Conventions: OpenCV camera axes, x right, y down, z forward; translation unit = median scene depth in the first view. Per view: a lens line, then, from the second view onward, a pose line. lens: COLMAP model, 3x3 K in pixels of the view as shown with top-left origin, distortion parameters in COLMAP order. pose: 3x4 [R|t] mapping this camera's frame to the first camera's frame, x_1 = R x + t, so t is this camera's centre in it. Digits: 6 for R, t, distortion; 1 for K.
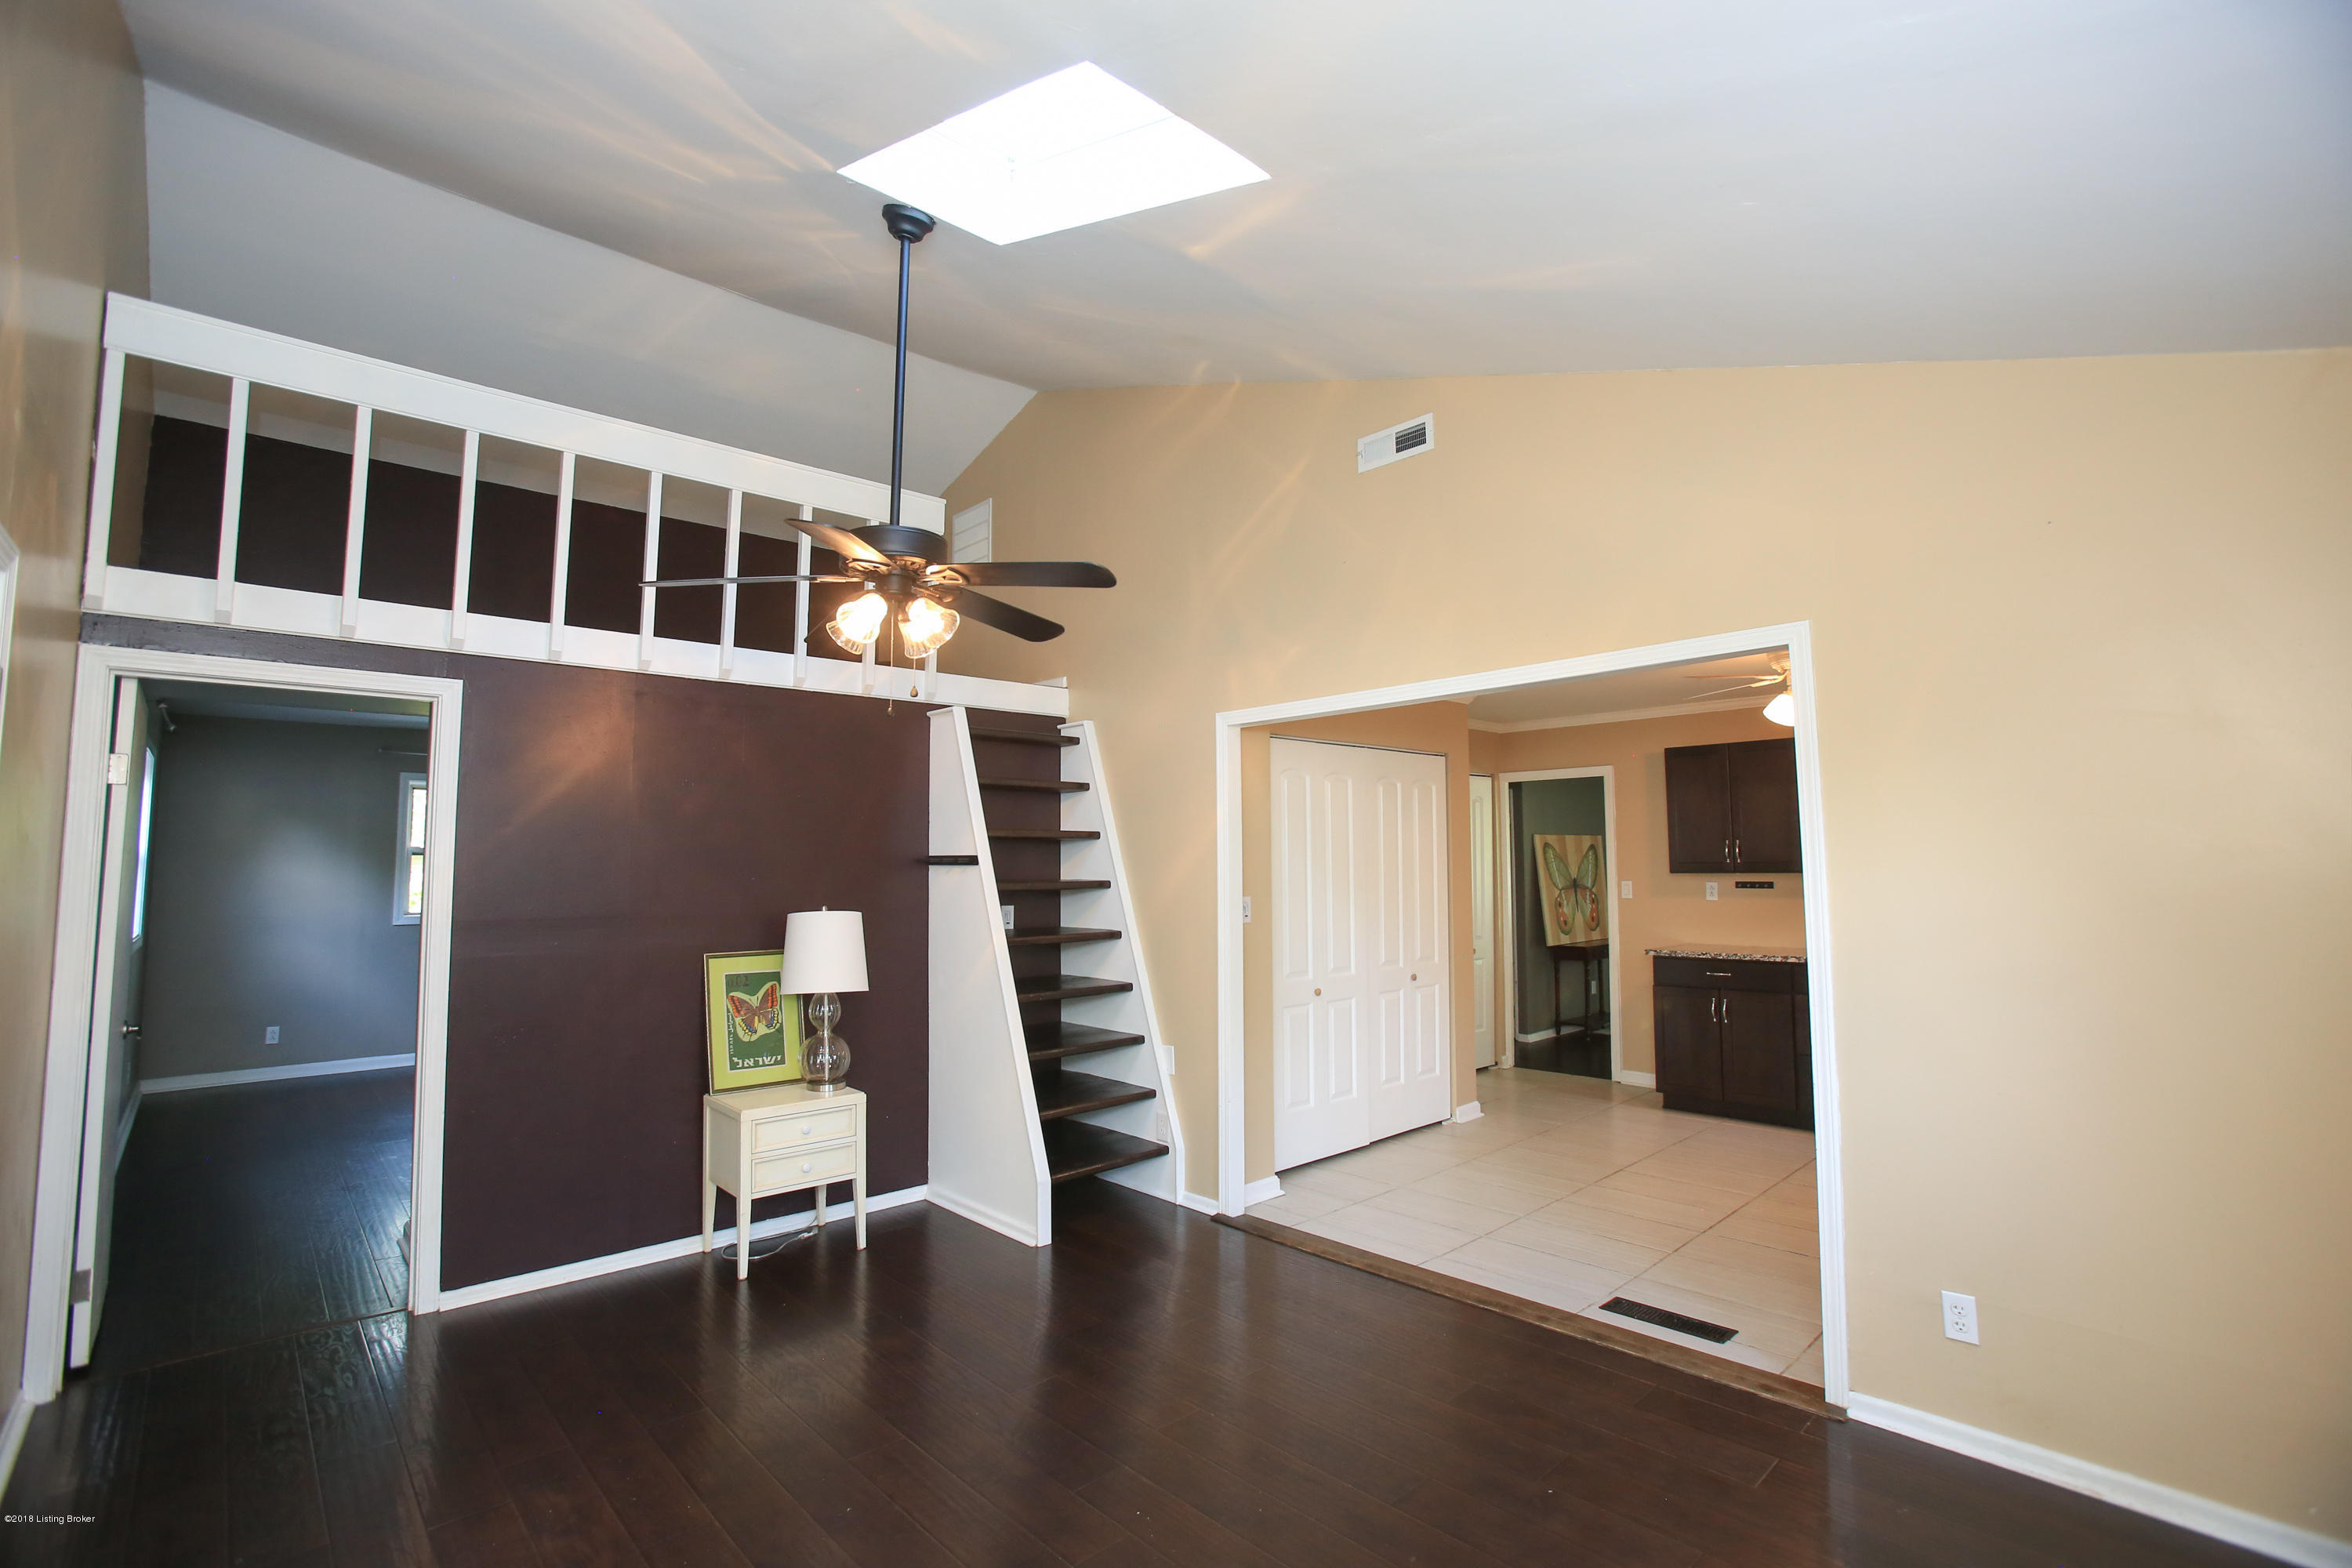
lens RADIAL K [[1061.6, 0, 1176.0], [0, 1061.6, 784.0], [0, 0, 1]] dist [-0.003113, -0.000517]
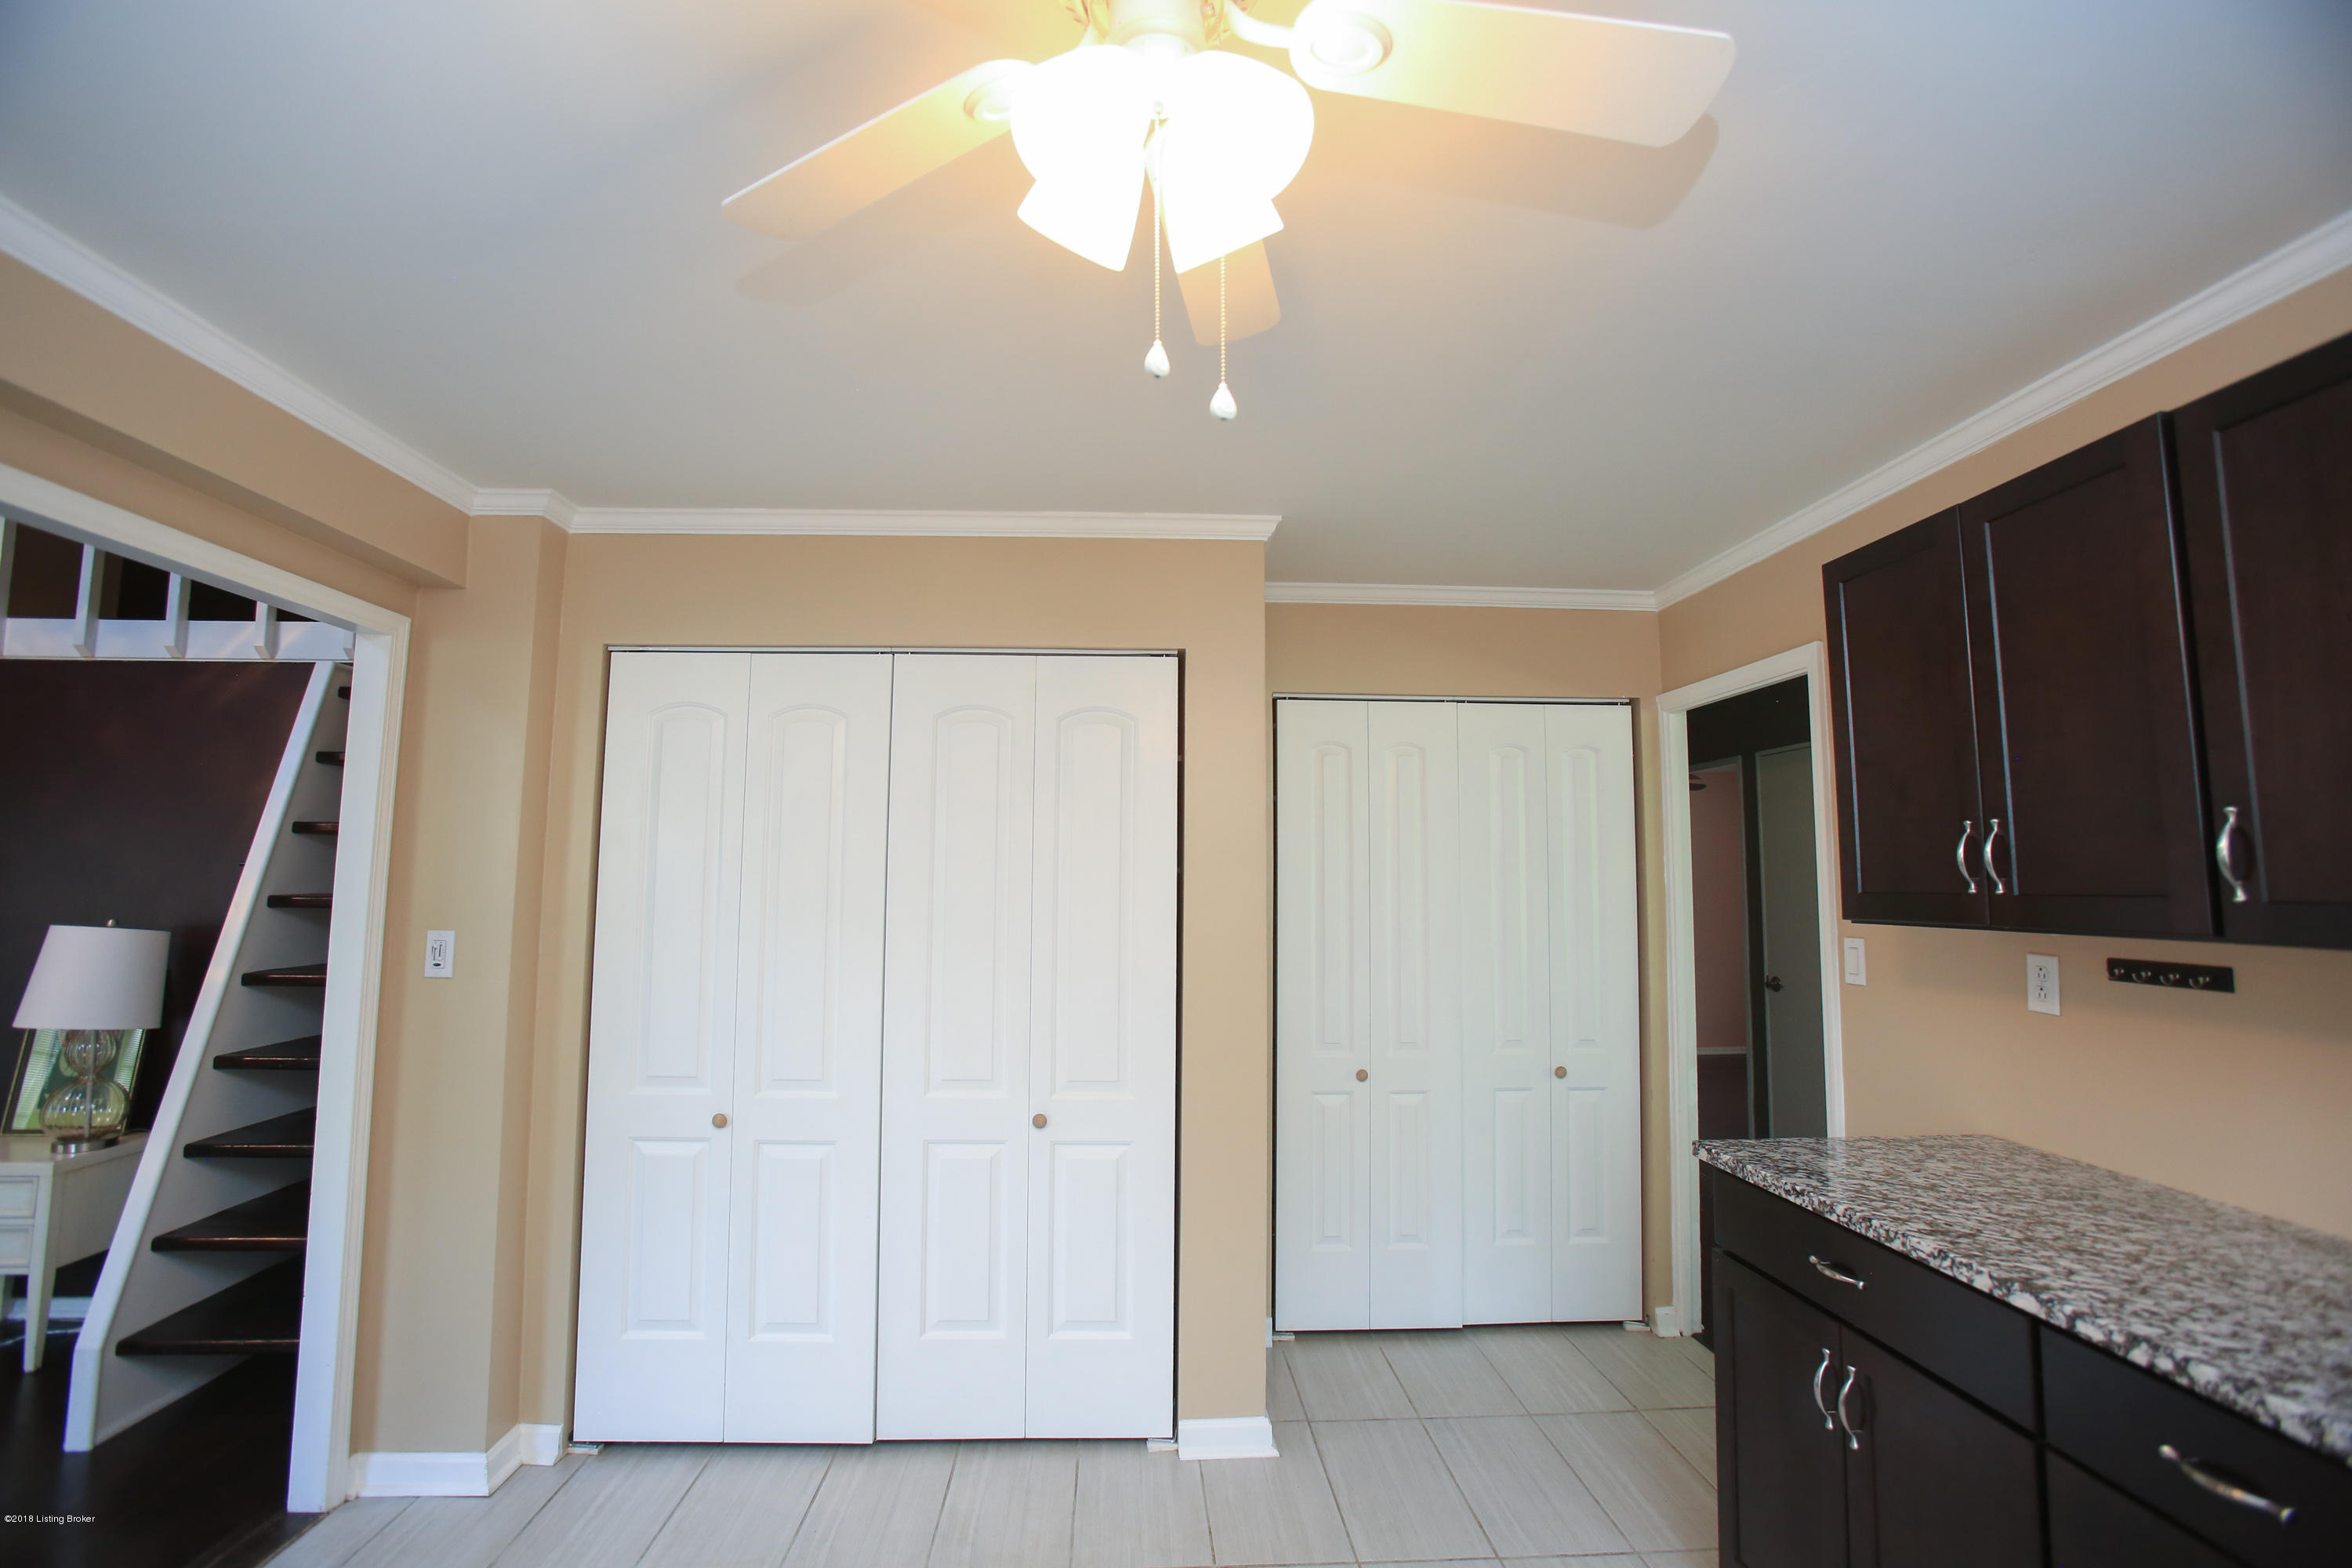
lens RADIAL K [[1061.6, 0, 1176.0], [0, 1061.6, 784.0], [0, 0, 1]] dist [-0.003113, -0.000517]
pose [[0.759737, -0.047440, -0.648497, 0.569159], [0.033481, 0.998866, -0.033847, 0.046923], [0.649368, 0.004003, 0.760464, 0.646603]]
